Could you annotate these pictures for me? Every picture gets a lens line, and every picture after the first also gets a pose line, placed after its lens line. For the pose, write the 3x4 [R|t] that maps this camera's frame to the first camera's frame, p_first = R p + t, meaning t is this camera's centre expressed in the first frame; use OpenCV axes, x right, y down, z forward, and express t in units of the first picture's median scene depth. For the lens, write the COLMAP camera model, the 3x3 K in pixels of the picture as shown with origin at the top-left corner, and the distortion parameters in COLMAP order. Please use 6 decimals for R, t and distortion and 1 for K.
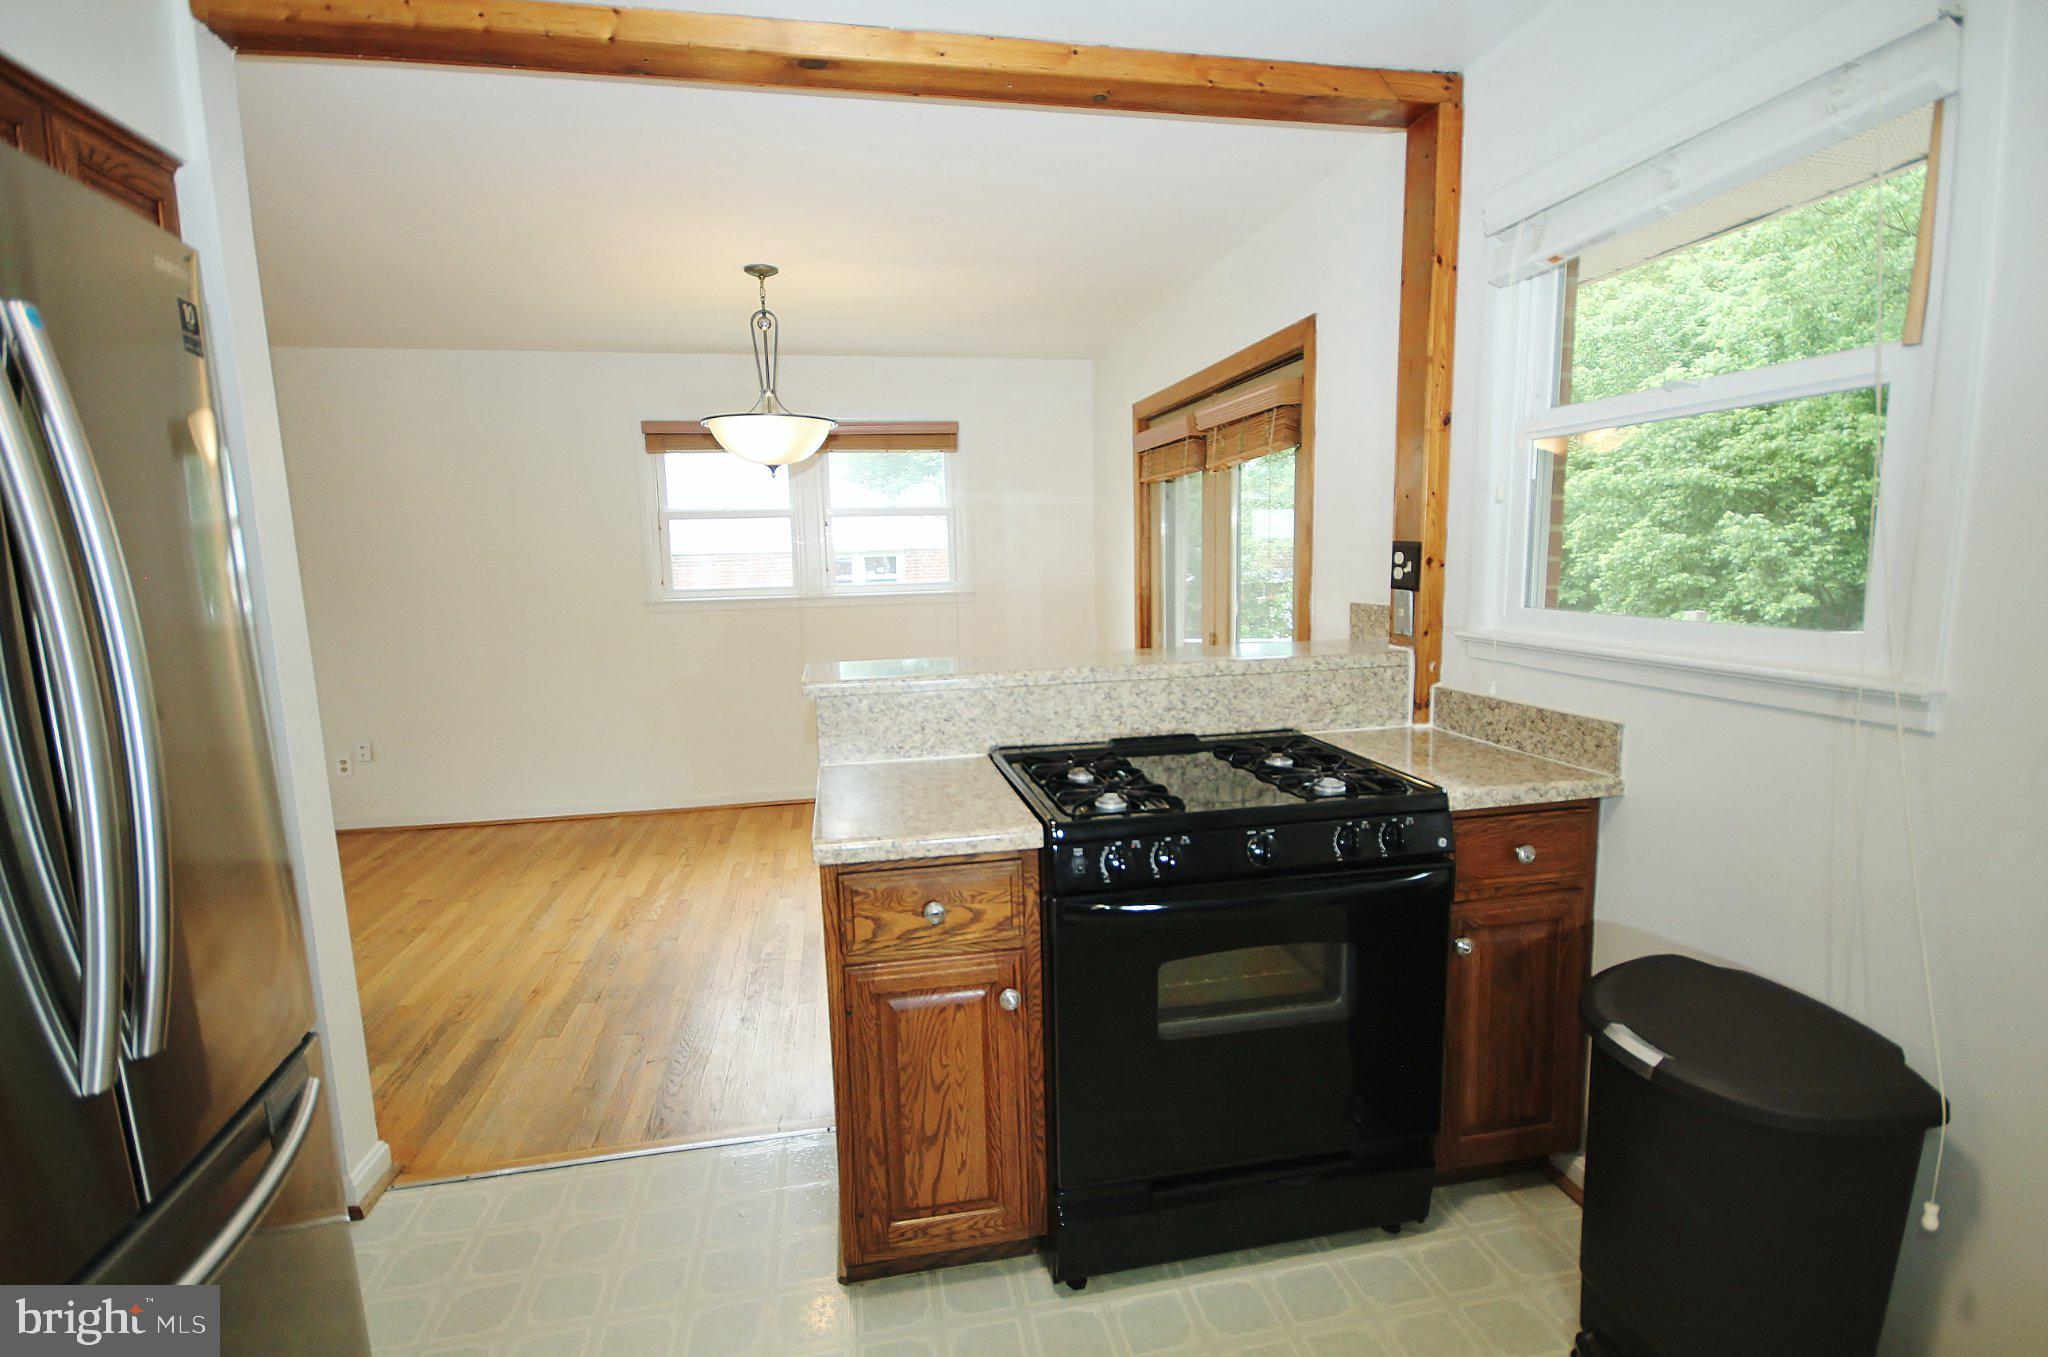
lens RADIAL K [[947.6, 0, 1021.4], [0, 947.6, 693.0], [0, 0, 1]] dist [0.009201, -0.008042]
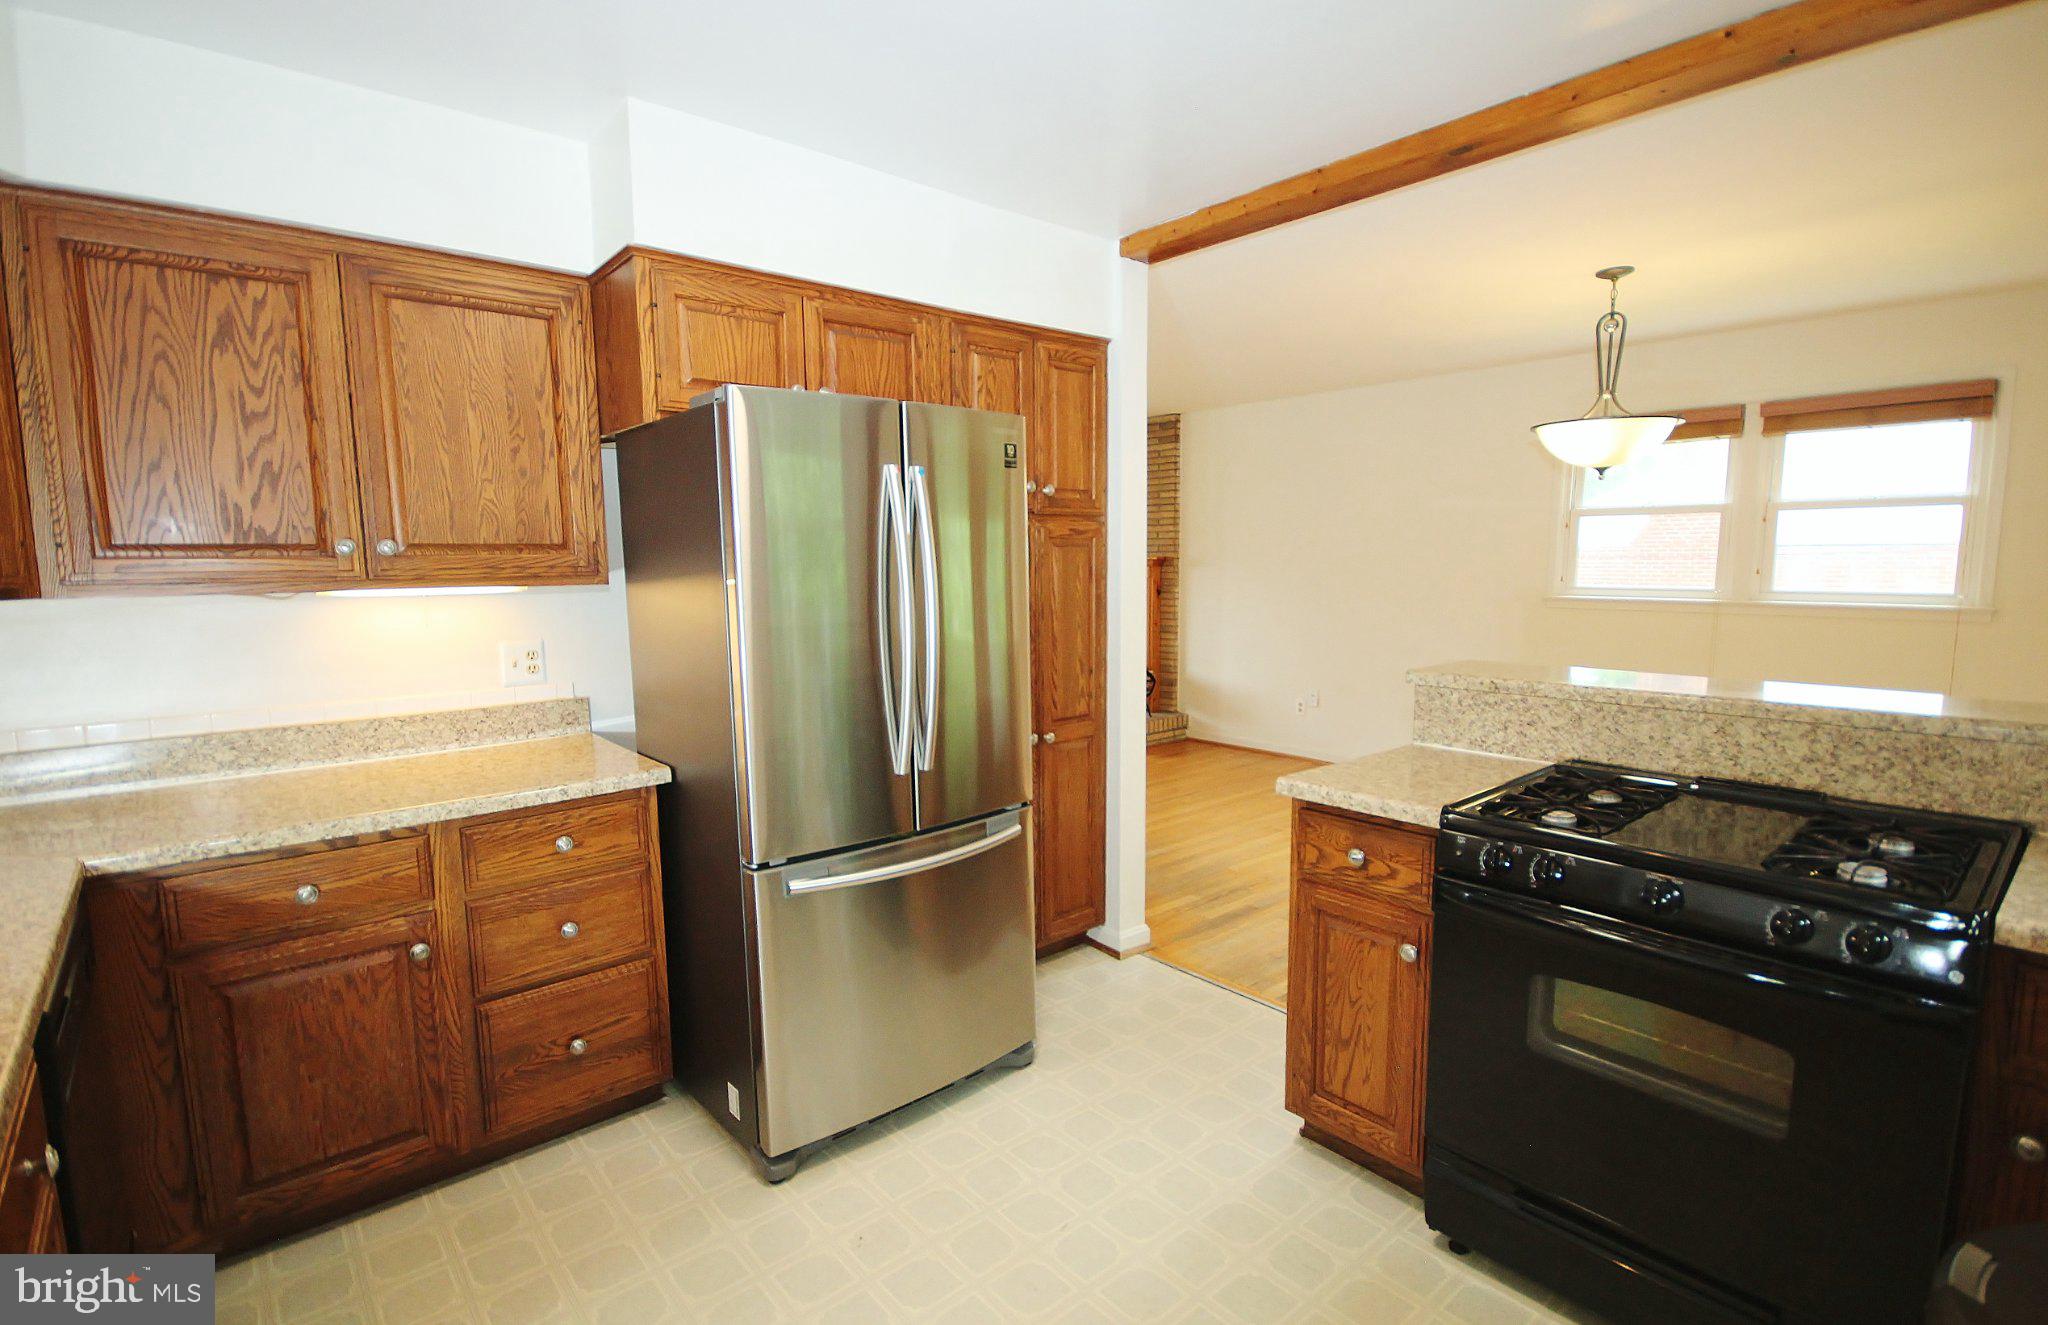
lens RADIAL K [[972.8, 0, 1026.7], [0, 972.8, 676.8], [0, 0, 1]] dist [0.000187, -0.000440]
pose [[0.494188, 0.127540, -0.859949, 0.550922], [-0.131635, 0.988753, 0.070996, -0.025680], [0.859331, 0.078114, 0.505419, -0.021783]]
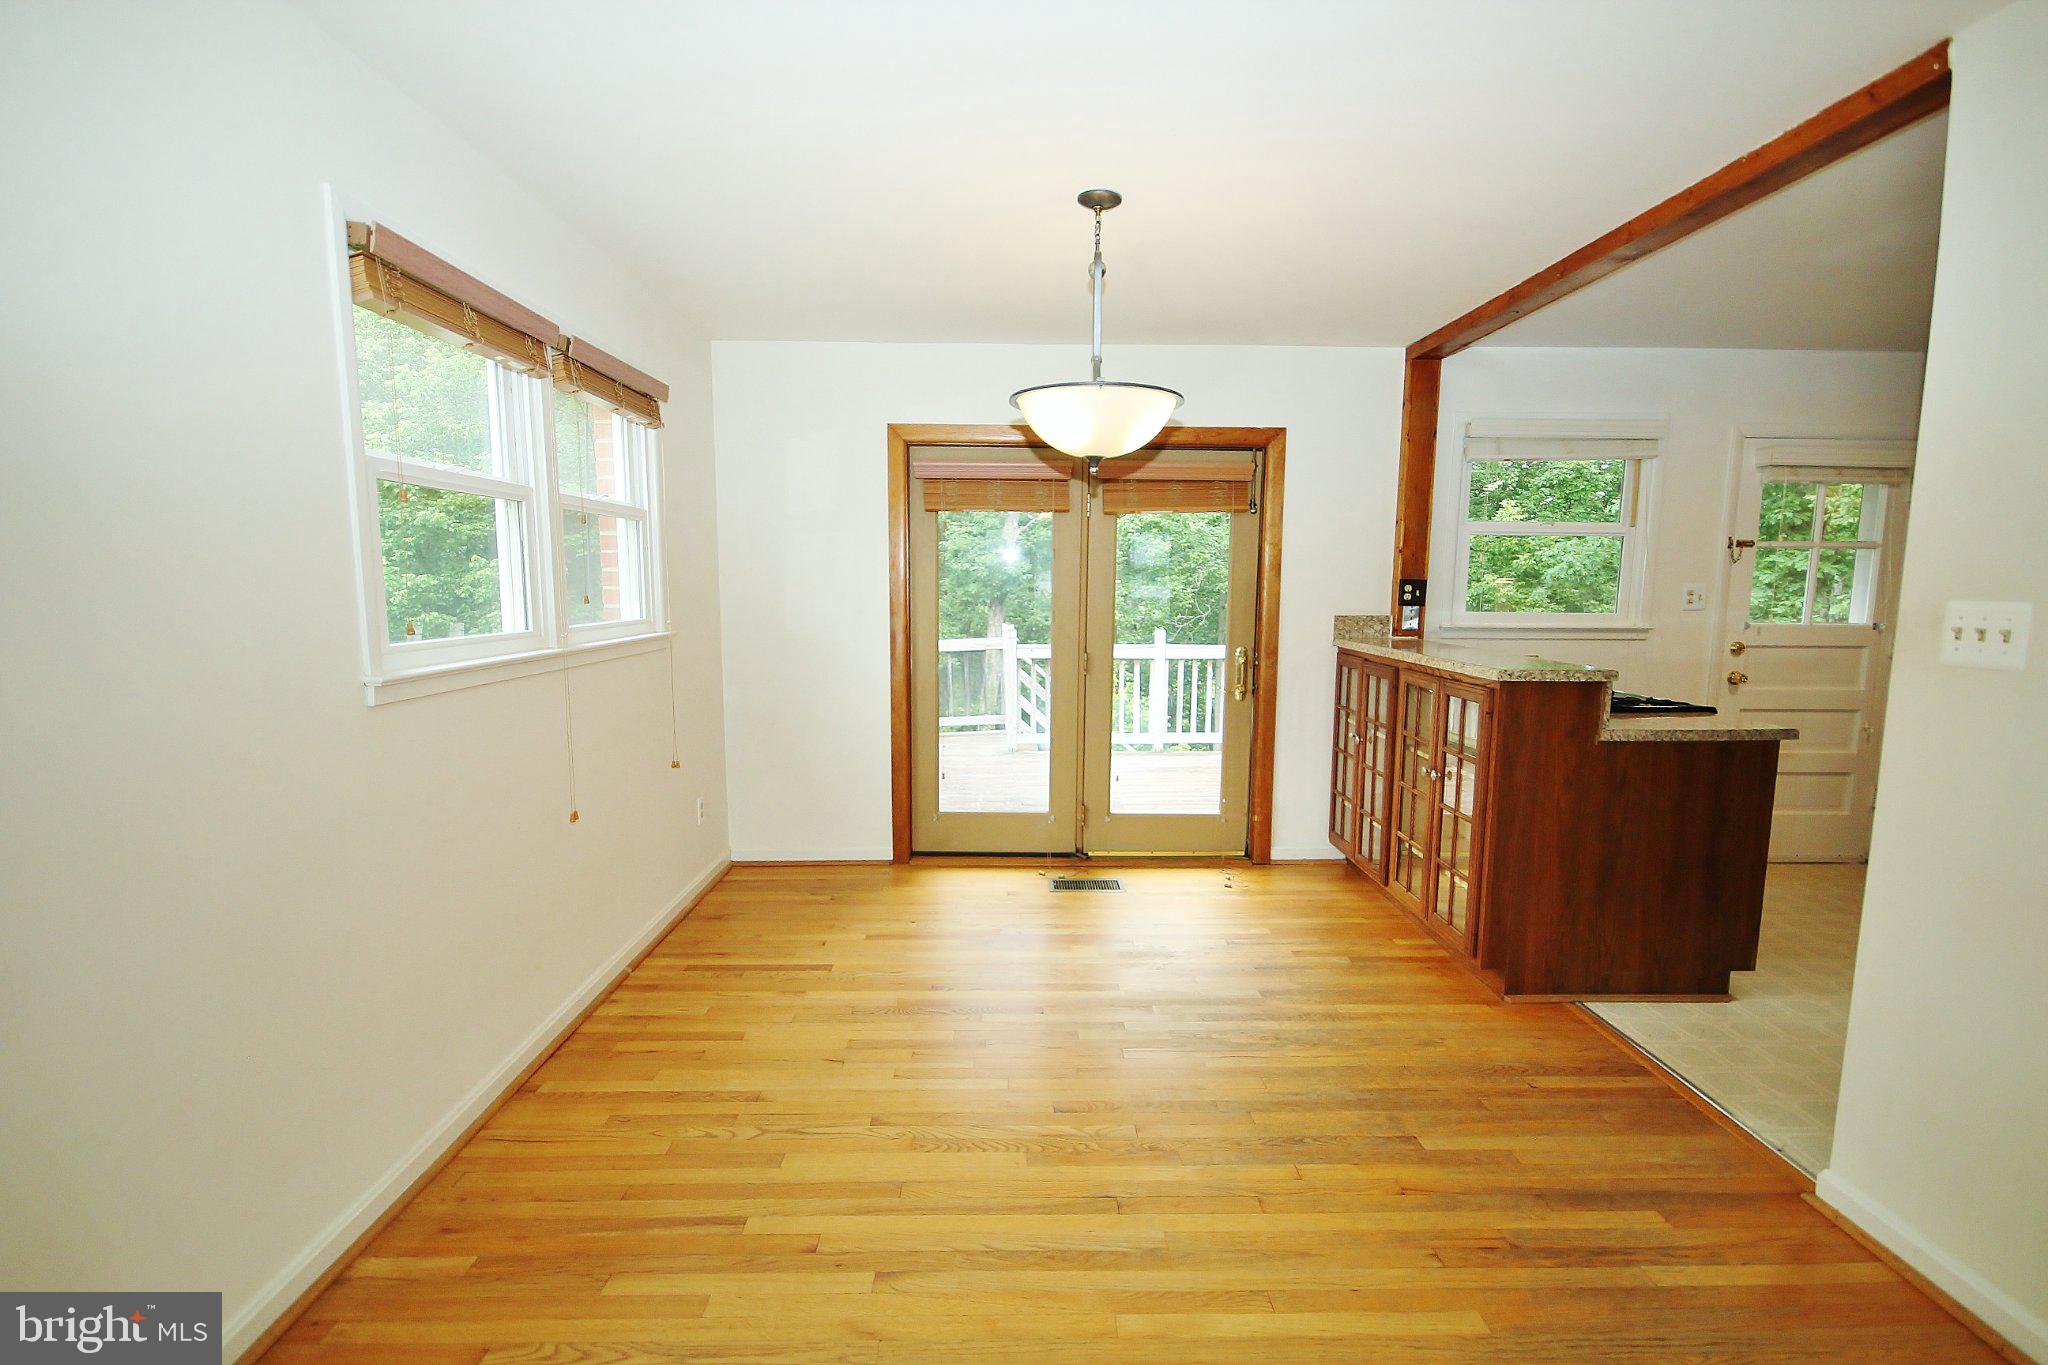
lens RADIAL K [[947.6, 0, 1021.4], [0, 947.6, 697.0], [0, 0, 1]] dist [0.009201, -0.008042]
pose [[0.180443, -0.097926, 0.978699, -1.649281], [0.136897, 0.987847, 0.073602, -0.183121], [-0.974012, 0.120700, 0.191655, 1.494432]]
